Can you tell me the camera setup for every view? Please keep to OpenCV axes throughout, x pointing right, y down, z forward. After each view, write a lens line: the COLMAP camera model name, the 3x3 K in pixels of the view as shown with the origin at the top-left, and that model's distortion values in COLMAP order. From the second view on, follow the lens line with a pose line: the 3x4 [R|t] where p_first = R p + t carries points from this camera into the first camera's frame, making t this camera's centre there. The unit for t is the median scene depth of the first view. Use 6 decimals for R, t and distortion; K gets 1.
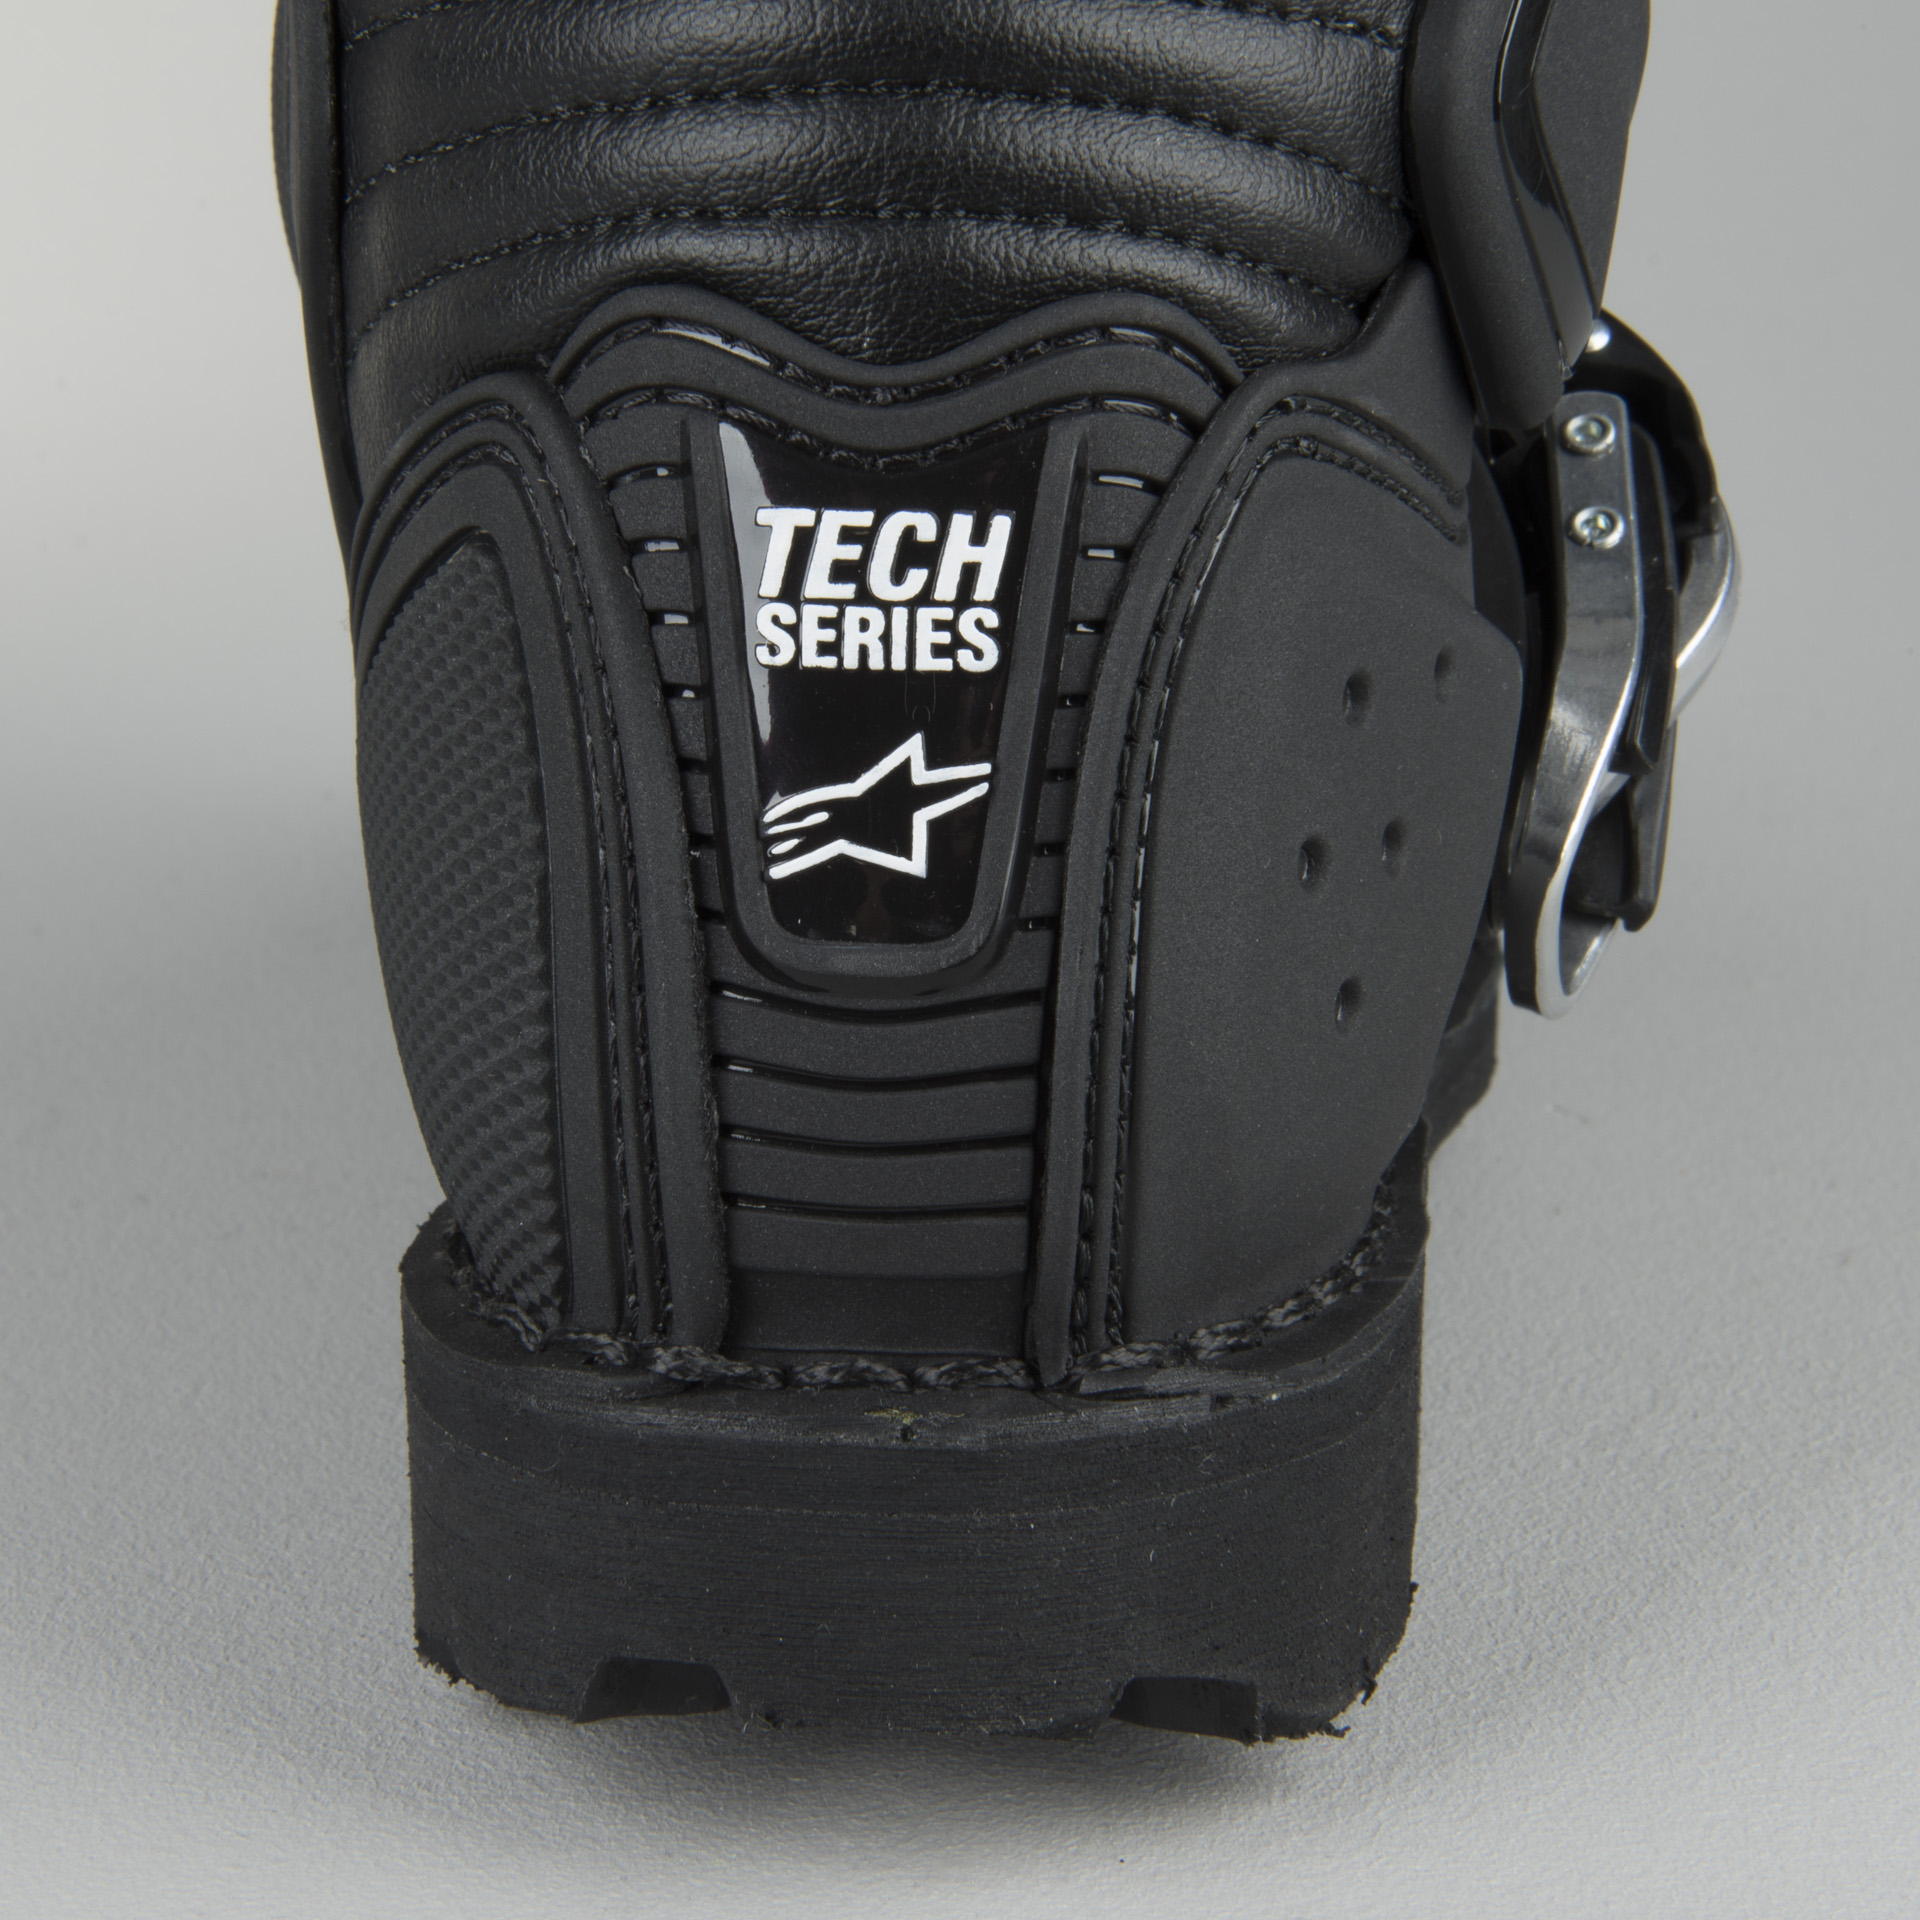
lens RADIAL K [[5599.2, 0, 960.0], [0, 5599.2, 960.0], [0, 0, 1]] dist [0.041512, 0.819885]
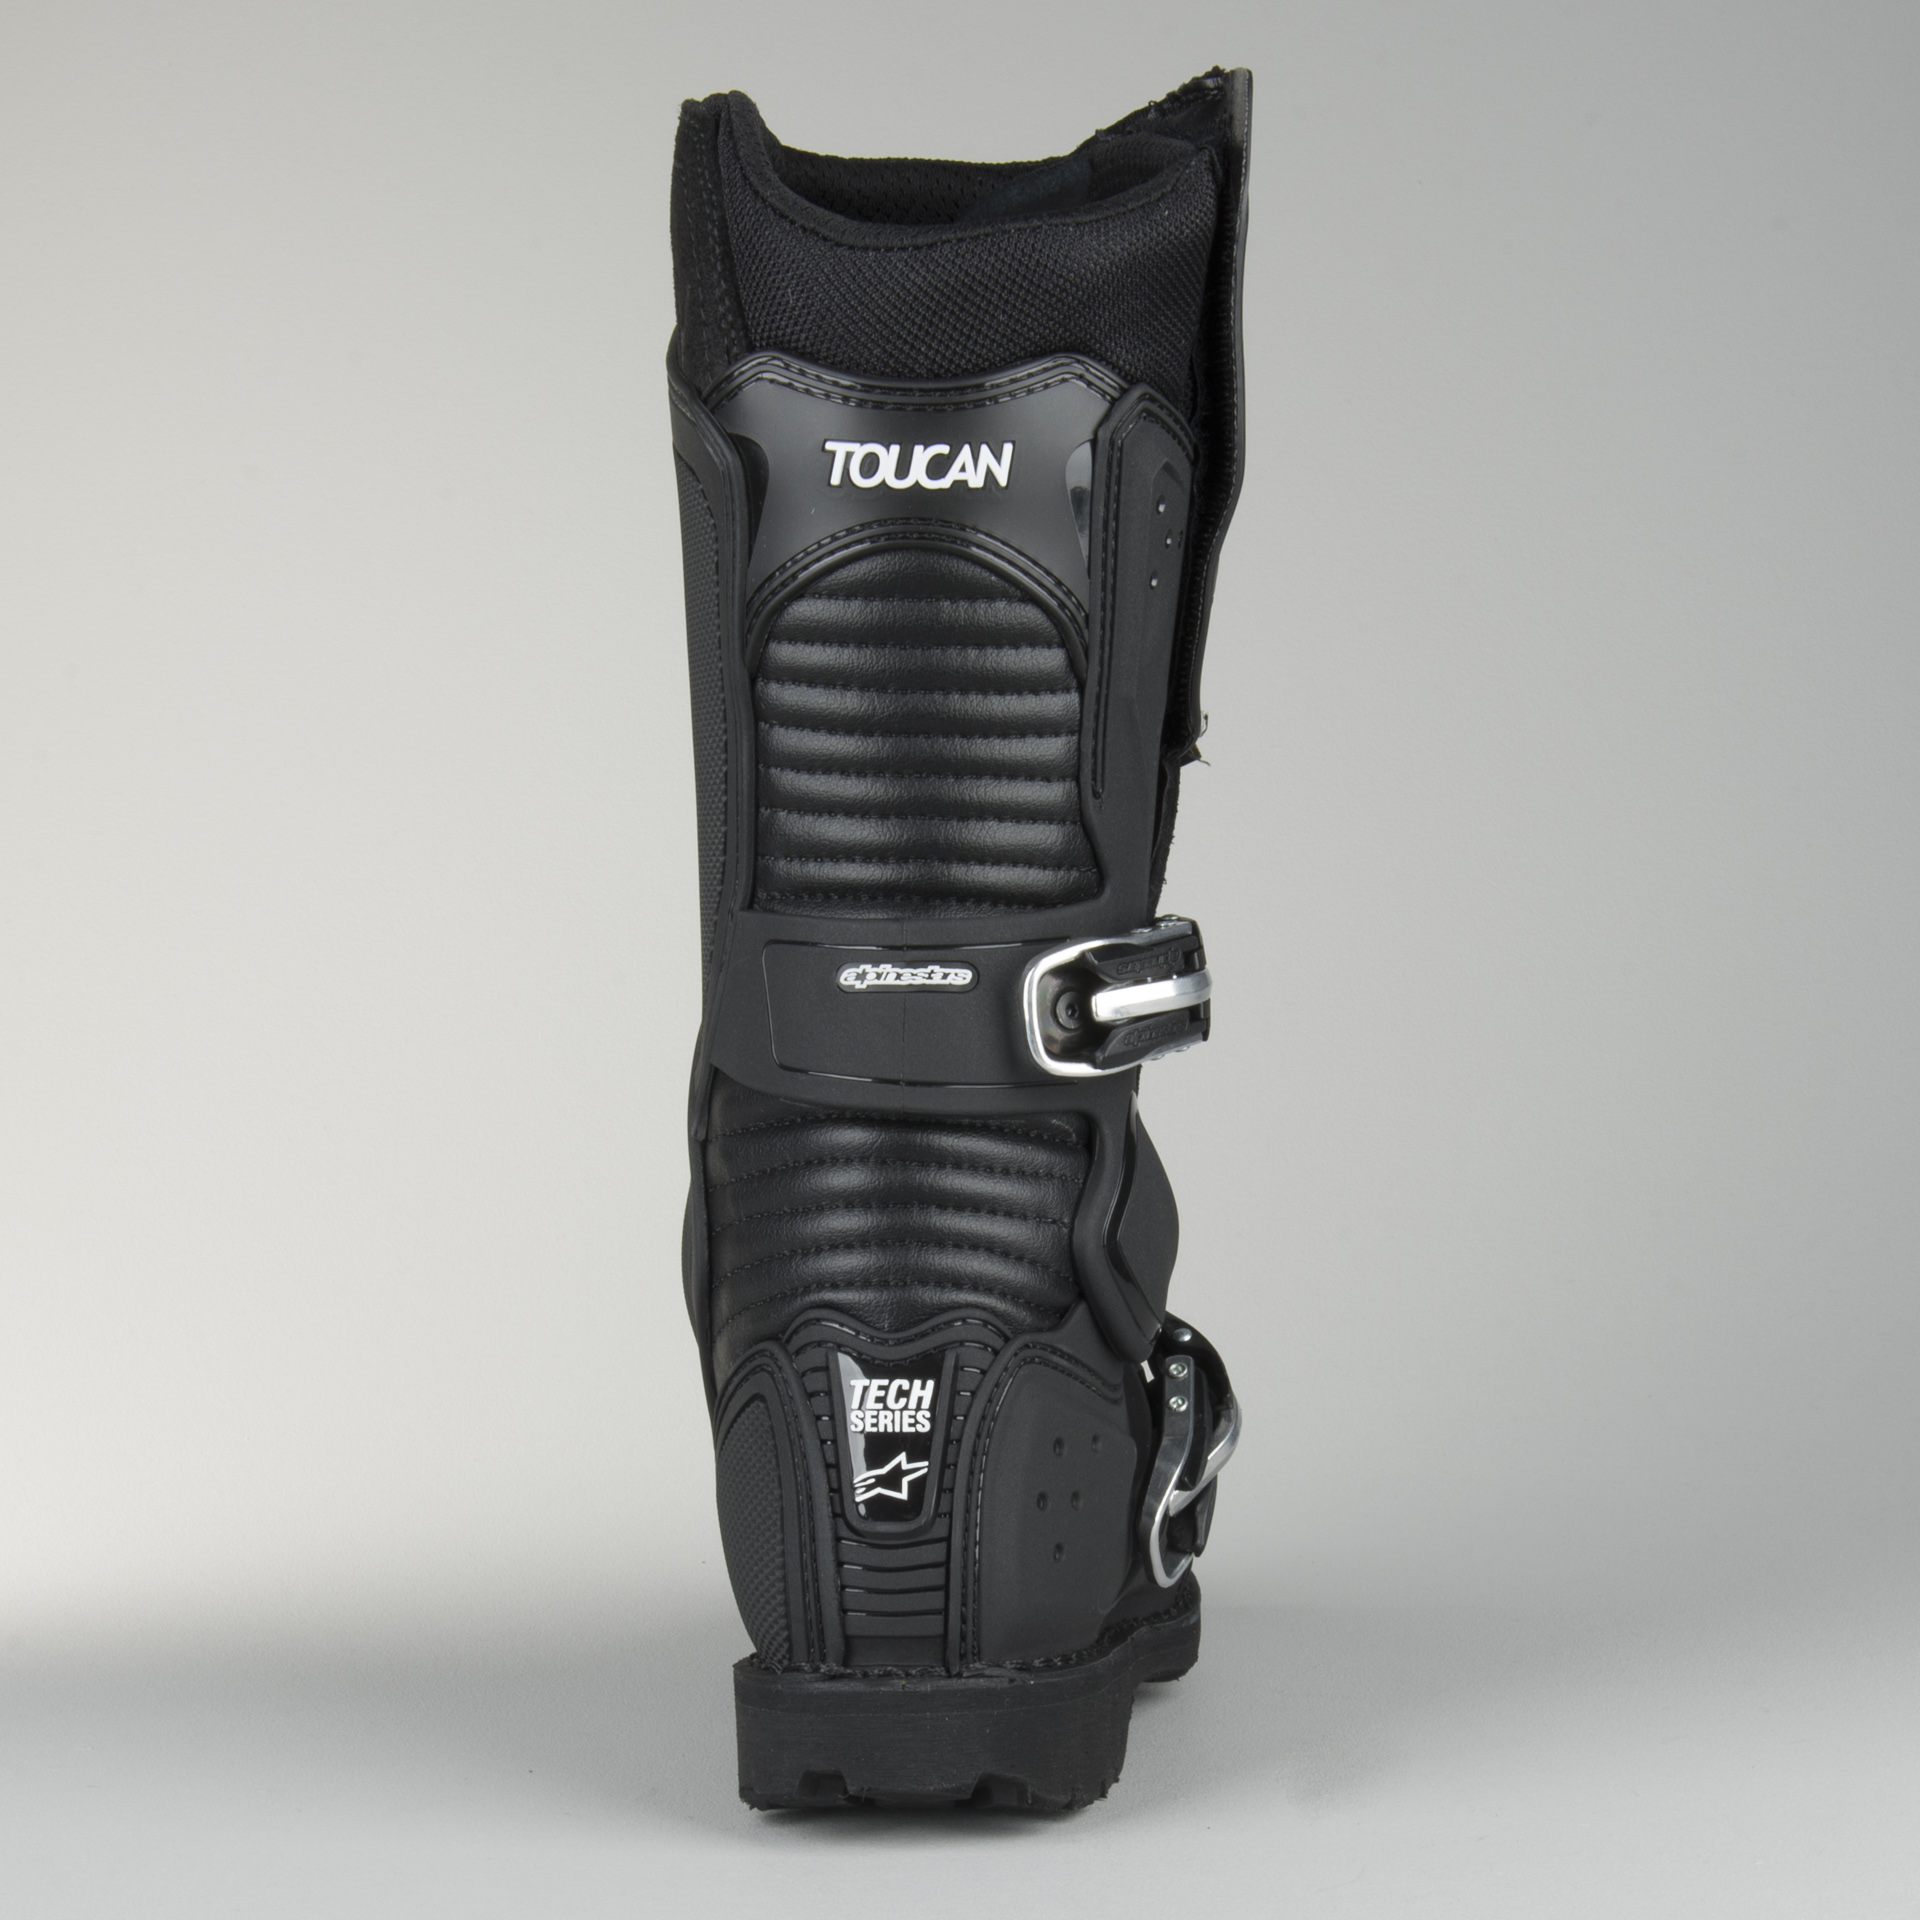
lens RADIAL K [[5037.6, 0, 960.0], [0, 5037.6, 960.0], [0, 0, 1]] dist [-0.024847, -0.445429]
pose [[0.998894, -0.022889, -0.041073, 0.139104], [0.013433, 0.976029, -0.217225, 0.288435], [0.045061, 0.216433, 0.975257, -1.696816]]
